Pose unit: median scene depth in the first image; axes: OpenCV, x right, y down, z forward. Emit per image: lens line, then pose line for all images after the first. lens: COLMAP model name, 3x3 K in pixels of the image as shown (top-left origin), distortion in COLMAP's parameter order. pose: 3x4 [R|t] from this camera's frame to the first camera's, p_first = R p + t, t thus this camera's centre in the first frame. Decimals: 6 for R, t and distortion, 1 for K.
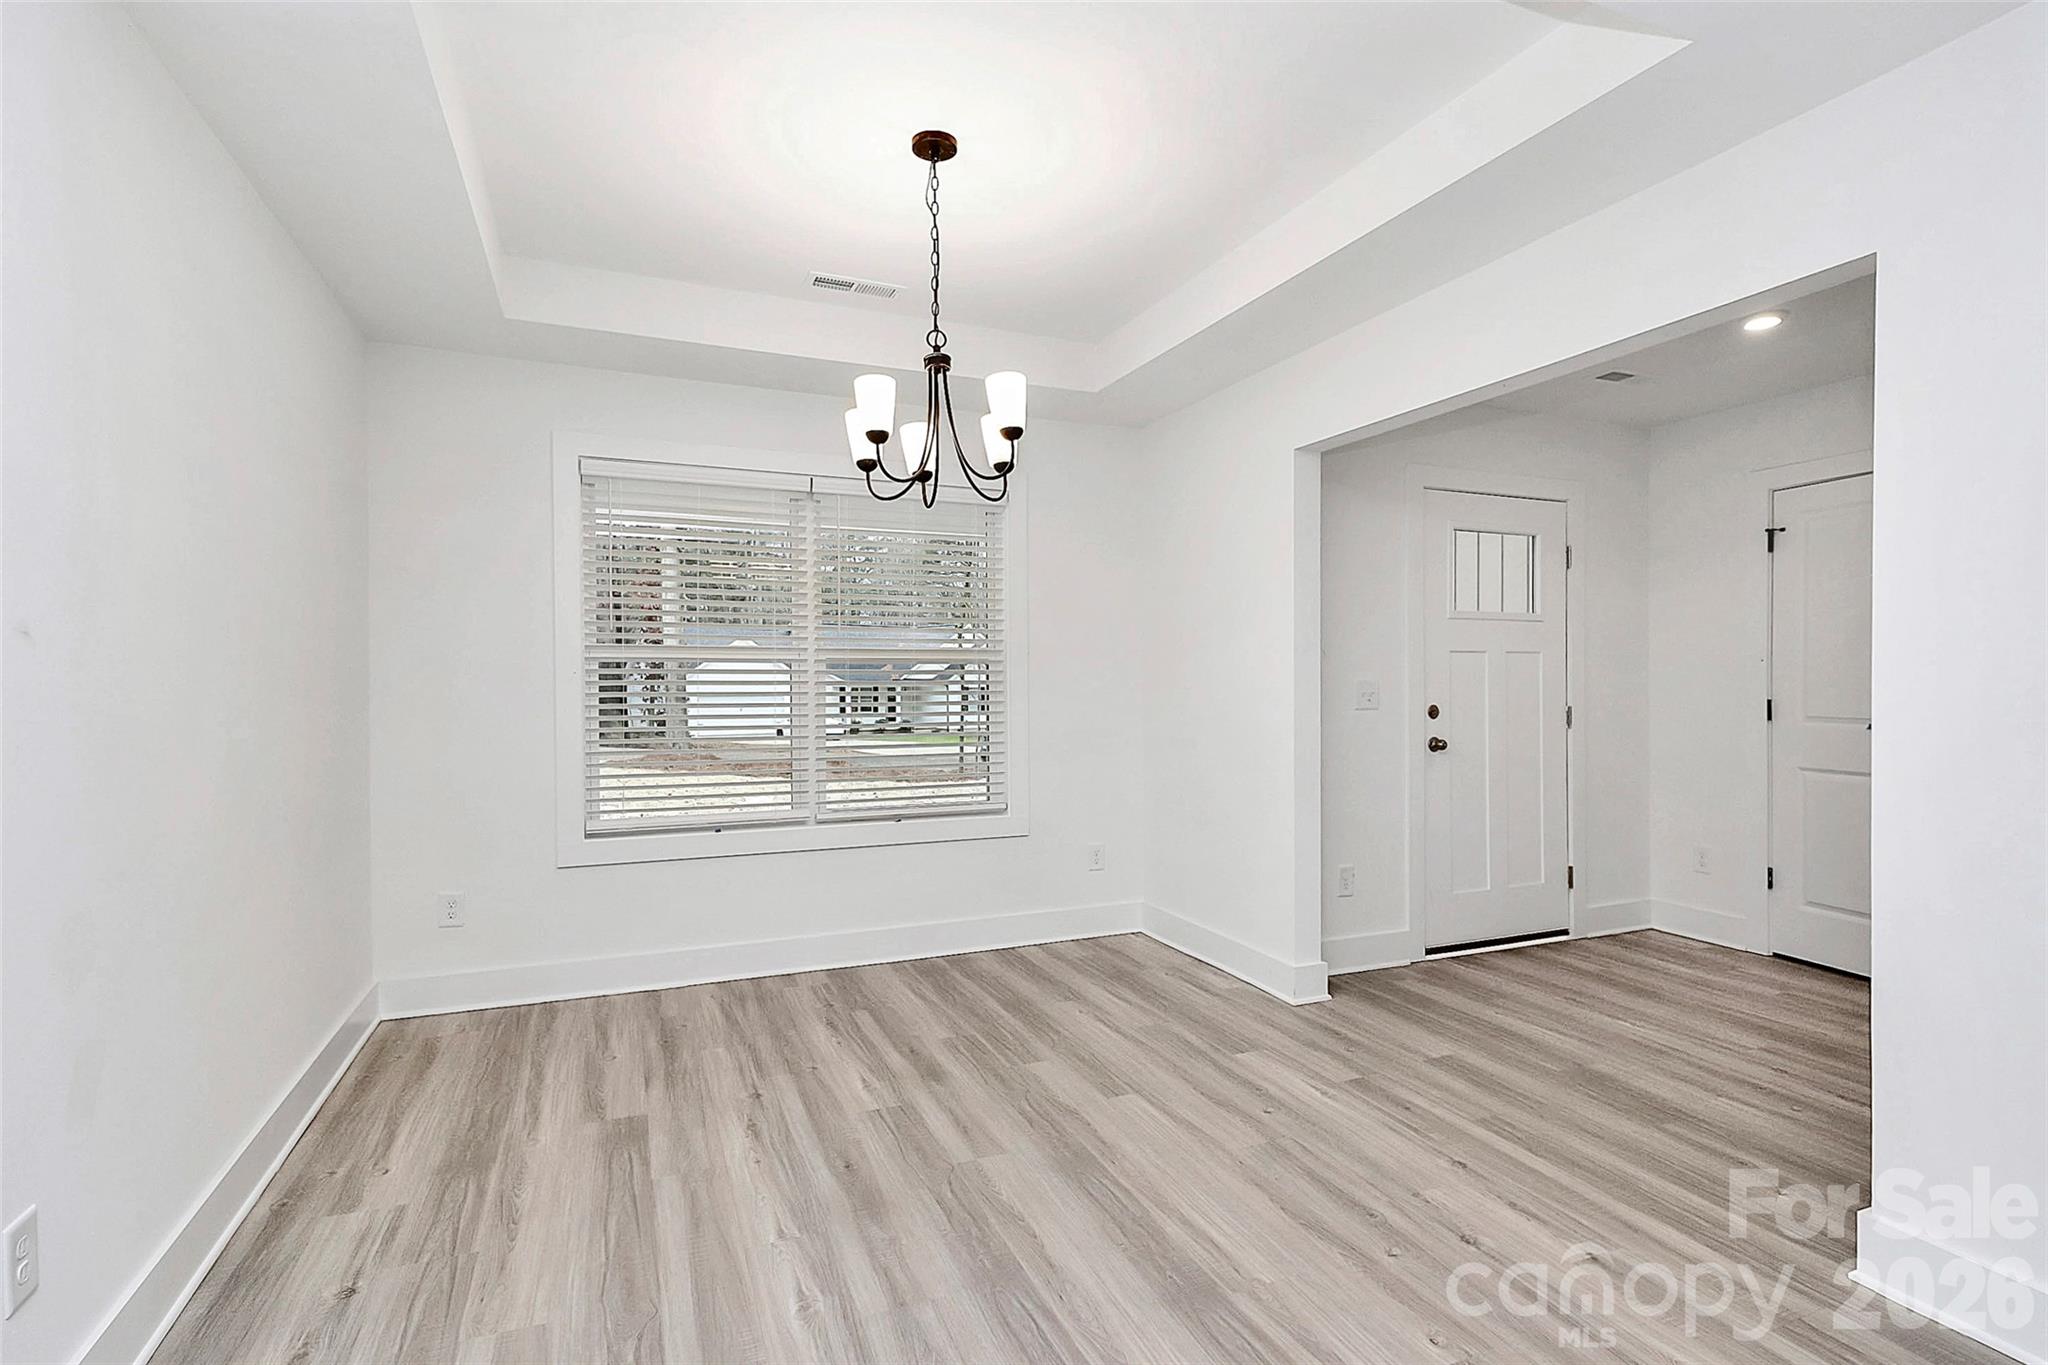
lens RADIAL K [[974.3, 0, 1020.7], [0, 974.3, 667.2], [0, 0, 1]] dist [0.001499, -0.006576]
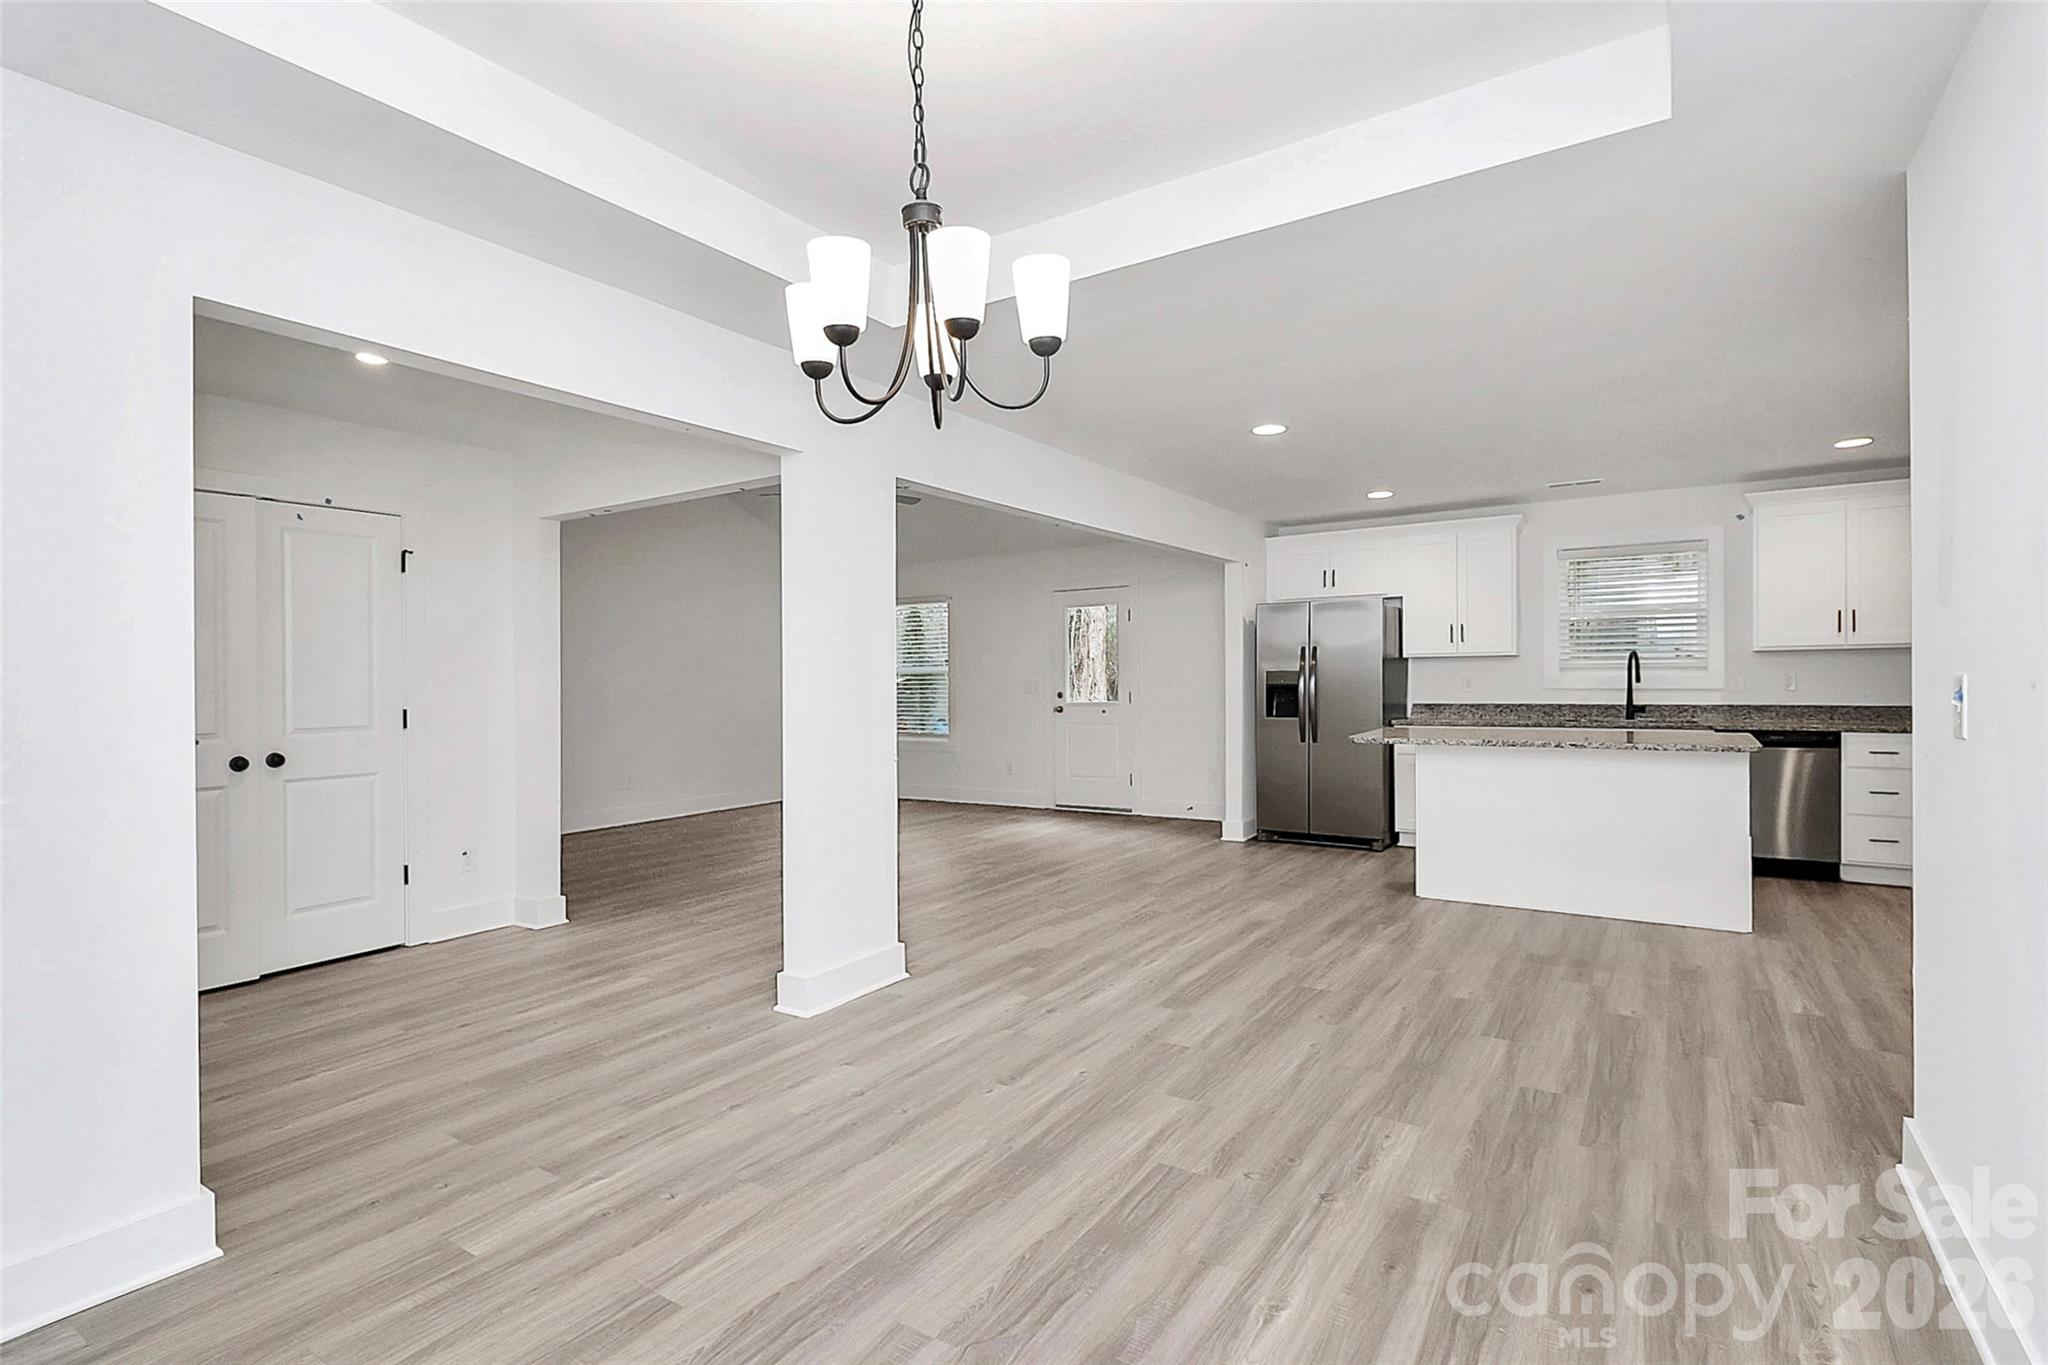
lens RADIAL K [[974.3, 0, 1023.1], [0, 974.3, 688.4], [0, 0, 1]] dist [0.001499, -0.006576]
pose [[-0.559472, -0.001629, 0.828847, -0.533363], [0.006672, 0.999957, 0.006469, 0.007837], [-0.828822, 0.009150, -0.559437, 1.043743]]
